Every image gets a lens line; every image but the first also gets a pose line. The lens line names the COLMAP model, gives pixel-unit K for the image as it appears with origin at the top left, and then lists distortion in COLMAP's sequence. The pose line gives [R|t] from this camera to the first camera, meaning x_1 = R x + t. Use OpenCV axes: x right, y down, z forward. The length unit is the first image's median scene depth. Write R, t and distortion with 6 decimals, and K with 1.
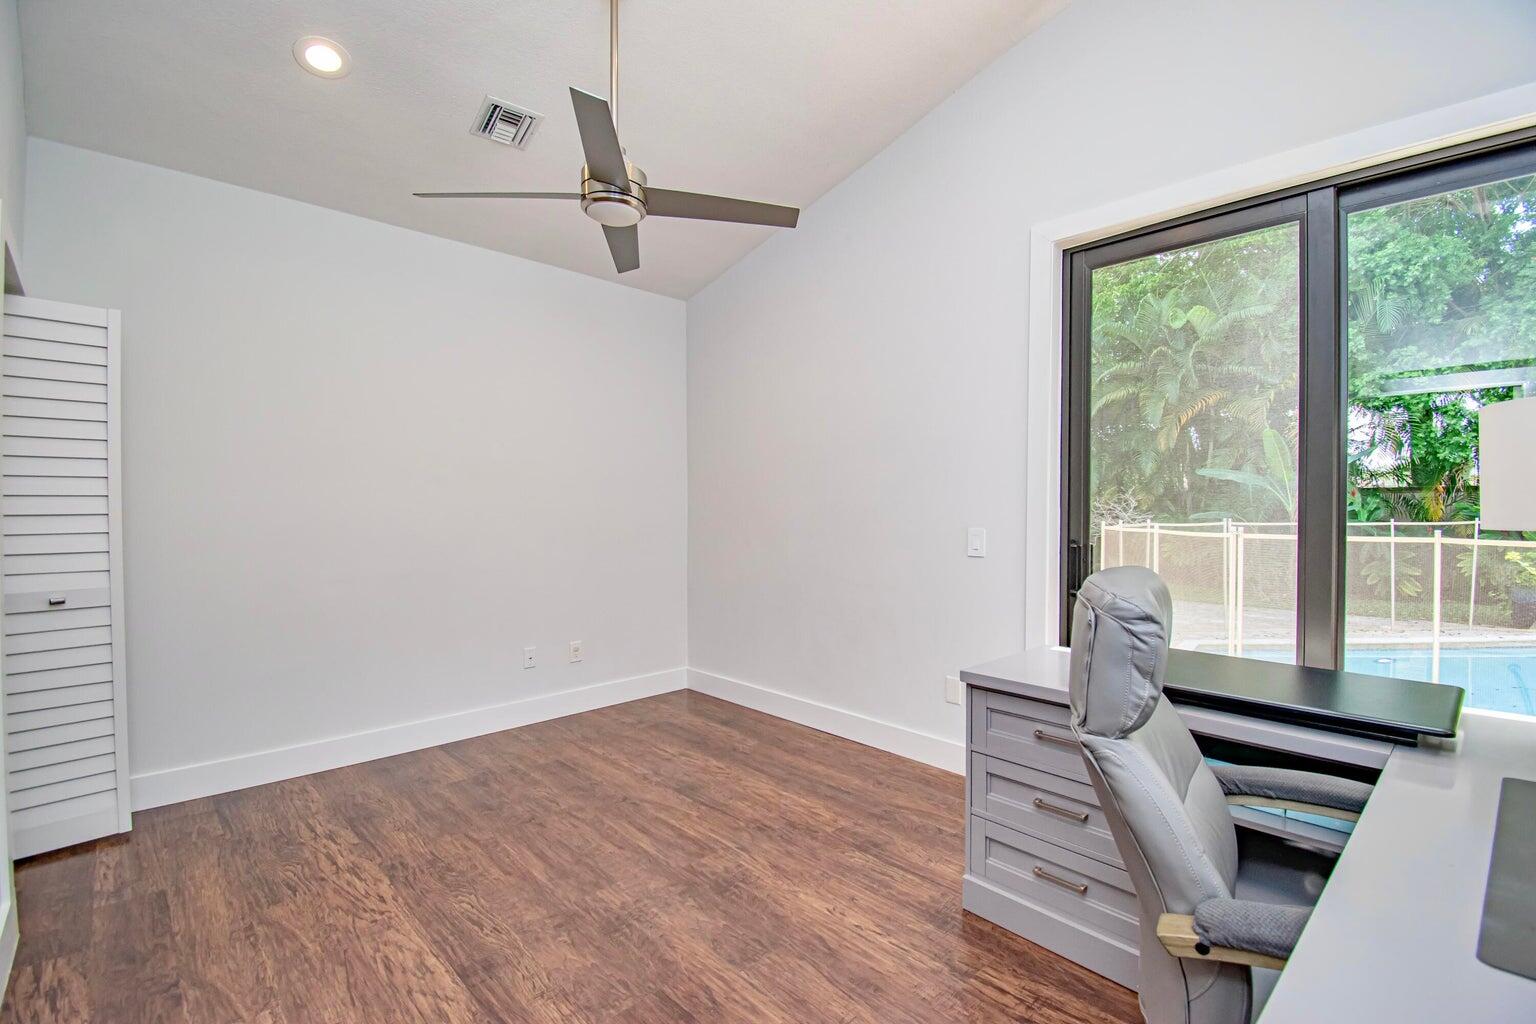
lens RADIAL K [[672.0, 0, 765.3], [0, 672.0, 521.9], [0, 0, 1]] dist [0.000394, -0.021783]
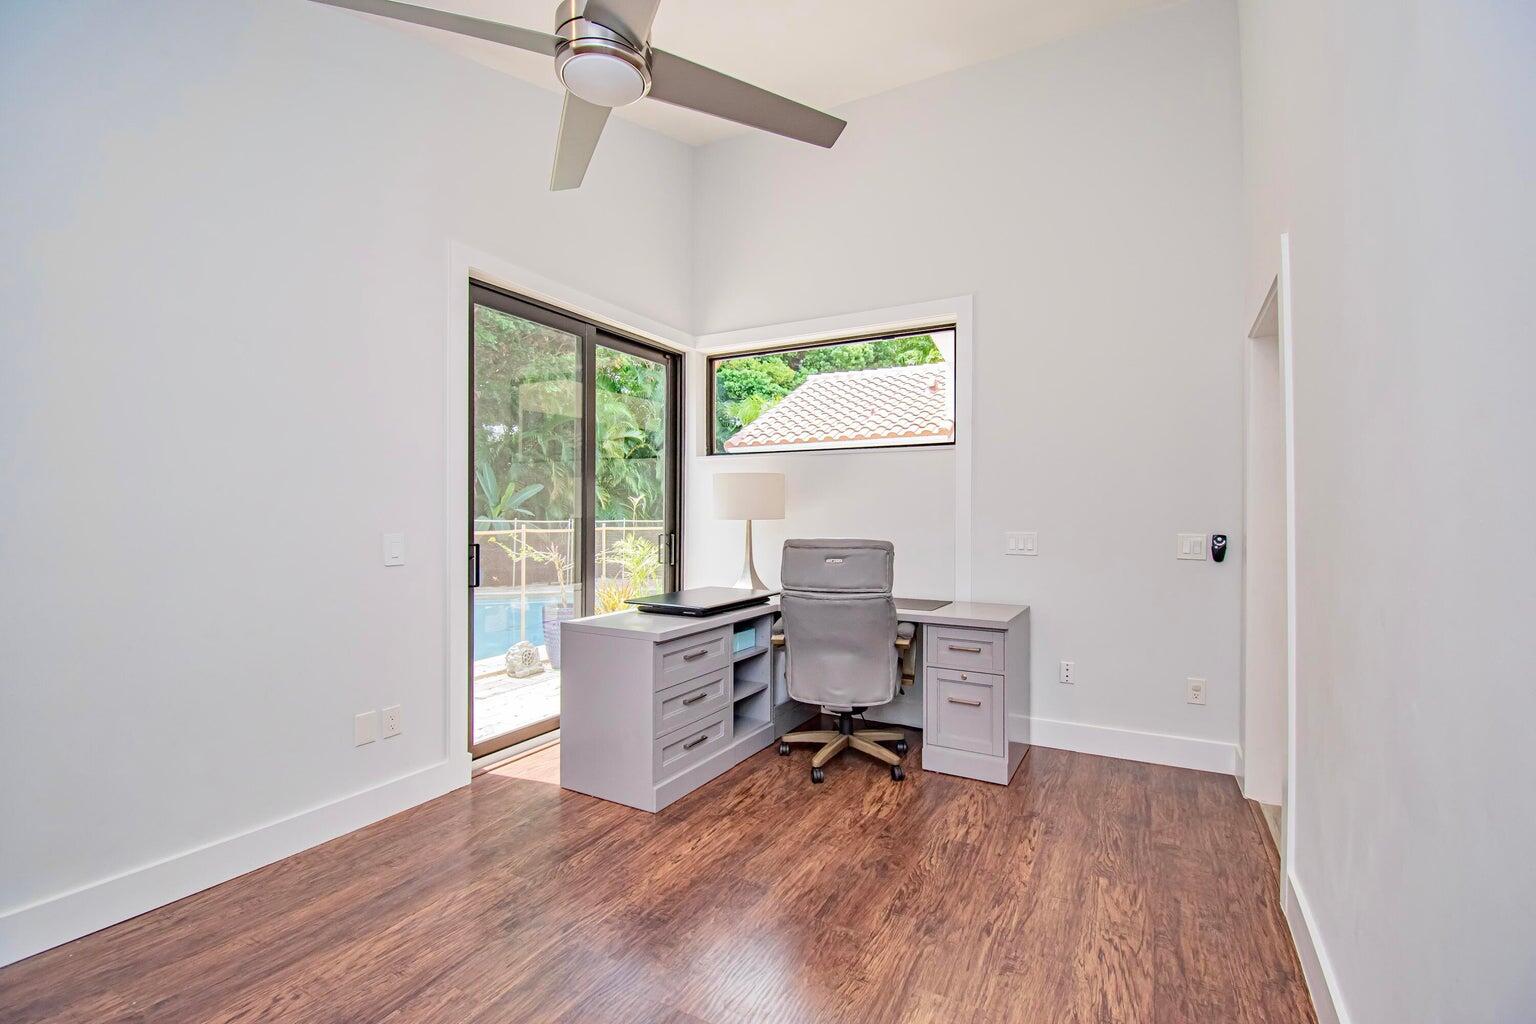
lens RADIAL K [[683.6, 0, 785.4], [0, 683.6, 515.5], [0, 0, 1]] dist [0.015614, -0.024093]
pose [[-0.324333, -0.010553, 0.945884, -1.079558], [0.014848, 0.999758, 0.016245, -0.033694], [-0.945826, 0.019313, -0.324098, 1.195115]]
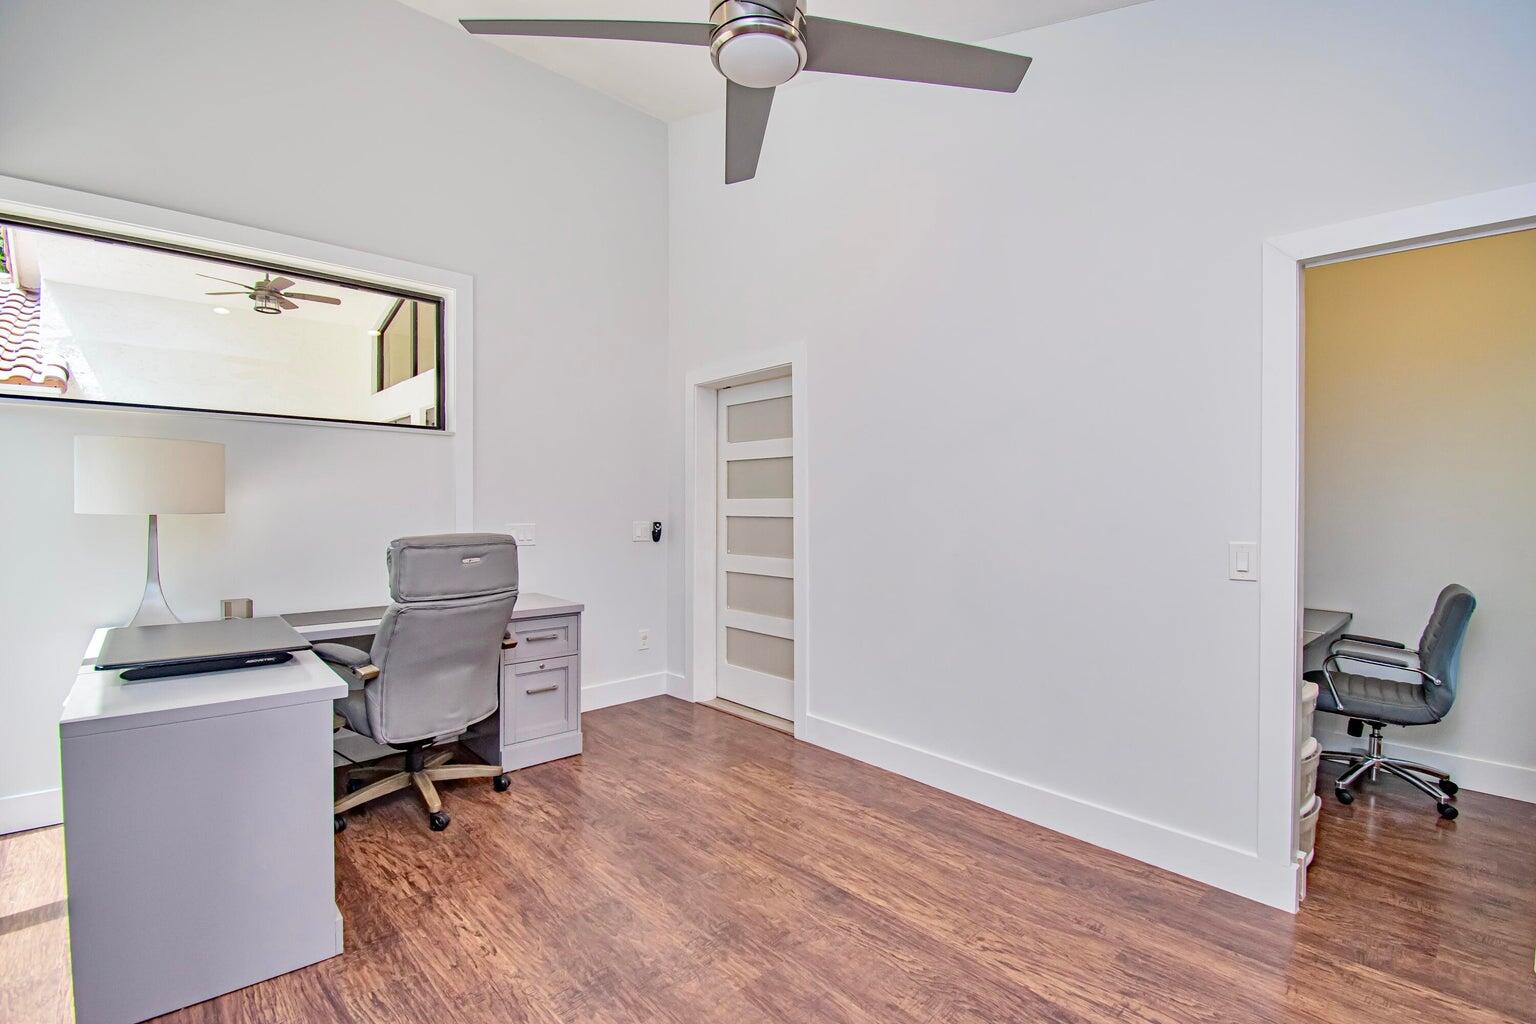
lens RADIAL K [[683.6, 0, 785.4], [0, 683.6, 515.5], [0, 0, 1]] dist [0.015614, -0.024093]
pose [[-0.999850, -0.008557, -0.015049, -0.277011], [-0.009005, 0.999510, 0.029974, -0.037694], [0.014785, 0.030105, -0.999437, 1.910344]]
